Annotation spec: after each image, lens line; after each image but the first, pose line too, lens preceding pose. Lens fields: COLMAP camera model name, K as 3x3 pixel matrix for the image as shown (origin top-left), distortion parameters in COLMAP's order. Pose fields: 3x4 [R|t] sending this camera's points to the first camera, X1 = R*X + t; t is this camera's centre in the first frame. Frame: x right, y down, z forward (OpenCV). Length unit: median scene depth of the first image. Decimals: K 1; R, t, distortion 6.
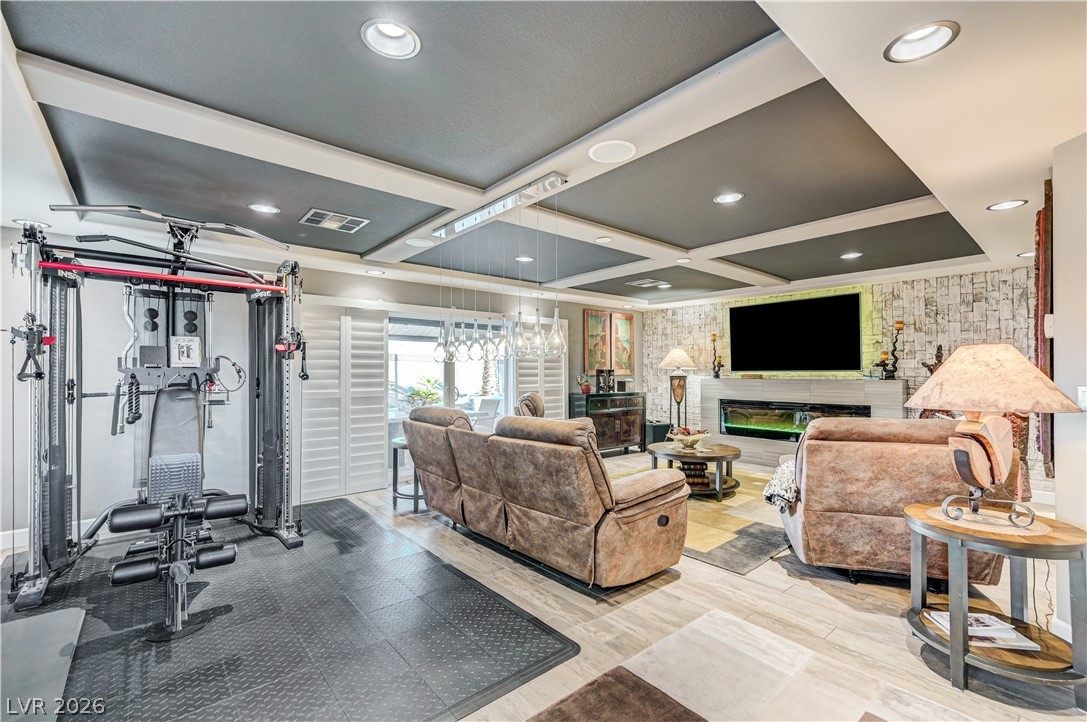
lens RADIAL K [[461.1, 0, 546.3], [0, 461.1, 368.1], [0, 0, 1]] dist [0.002862, -0.000402]
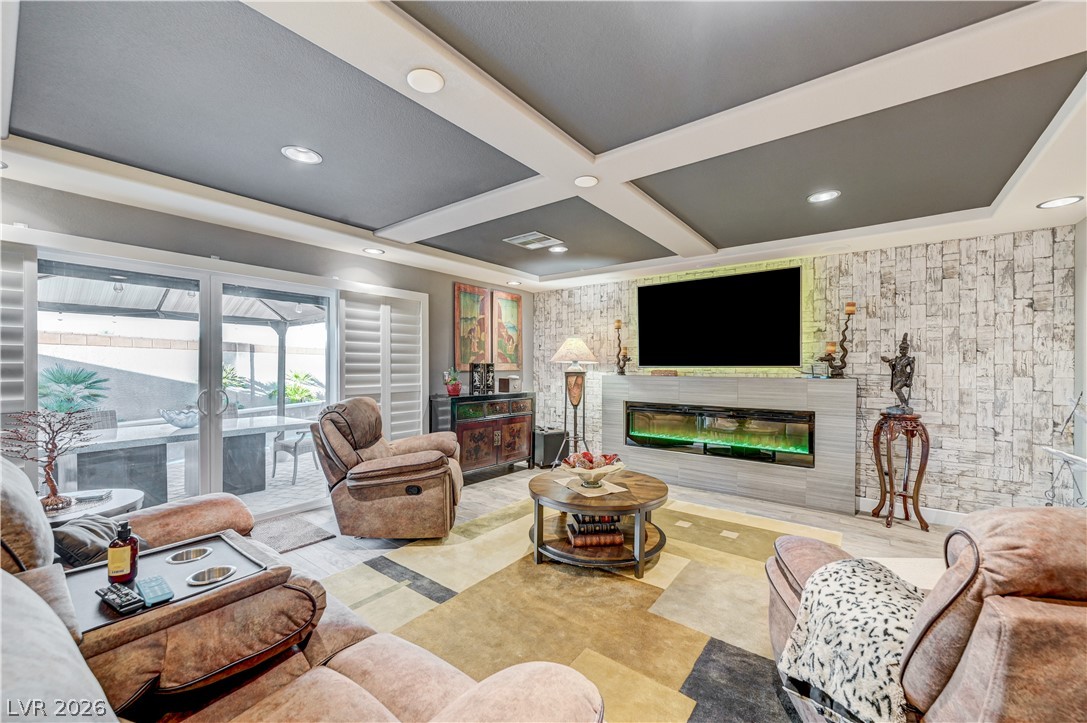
lens RADIAL K [[429.5, 0, 541.8], [0, 429.5, 363.0], [0, 0, 1]] dist [0.001827, 0.000002]
pose [[0.979101, 0.006595, 0.203266, 0.089273], [-0.006532, 0.999978, -0.000981, 0.002698], [-0.203268, -0.000367, 0.979123, 0.322548]]
